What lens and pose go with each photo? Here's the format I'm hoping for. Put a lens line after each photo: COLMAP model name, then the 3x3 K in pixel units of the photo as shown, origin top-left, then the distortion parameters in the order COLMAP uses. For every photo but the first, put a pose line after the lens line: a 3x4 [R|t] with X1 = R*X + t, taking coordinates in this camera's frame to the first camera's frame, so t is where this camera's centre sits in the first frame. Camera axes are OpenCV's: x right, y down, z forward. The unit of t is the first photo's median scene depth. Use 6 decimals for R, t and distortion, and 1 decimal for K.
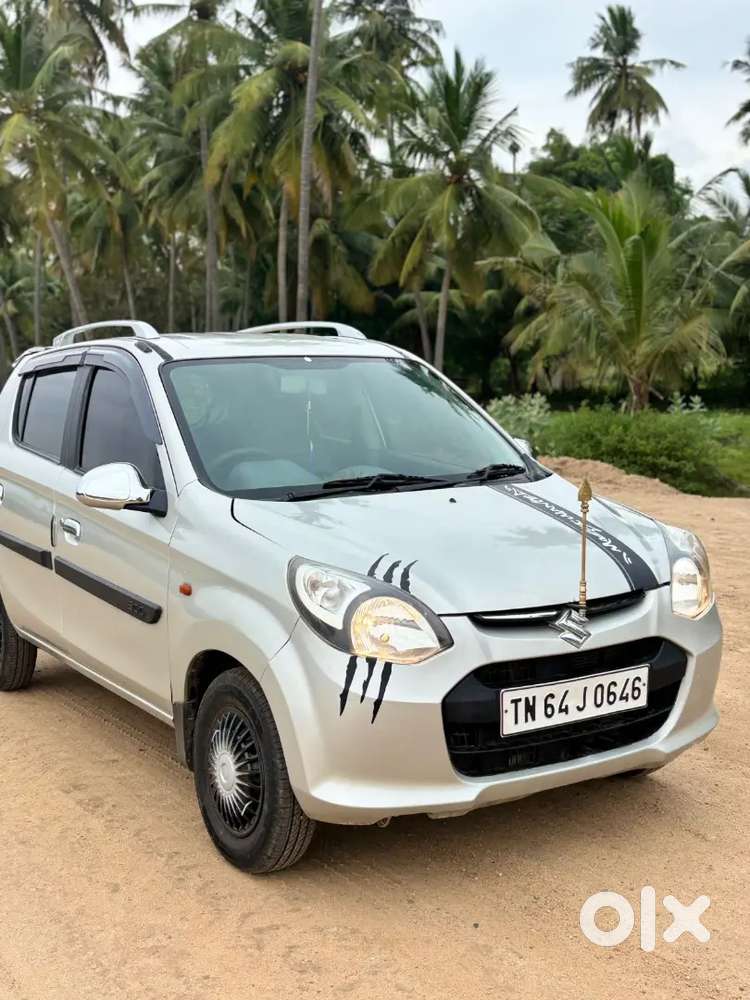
lens RADIAL K [[1239.0, 0, 375.5], [0, 1239.0, 501.1], [0, 0, 1]] dist [0.195043, -0.801982]
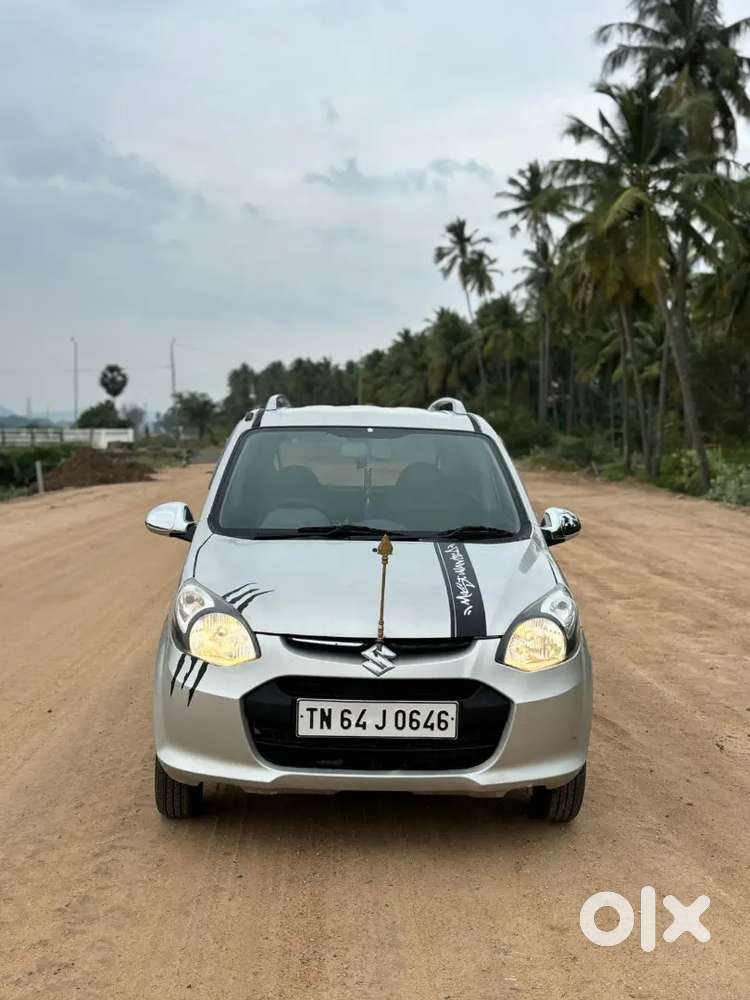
lens RADIAL K [[1239.0, 0, 375.5], [0, 1239.0, 501.1], [0, 0, 1]] dist [0.195043, -0.801982]
pose [[0.860861, 0.064457, -0.504741, 0.760093], [-0.087719, 0.995893, -0.022431, -0.024097], [0.501222, 0.063586, 0.862979, -0.052913]]
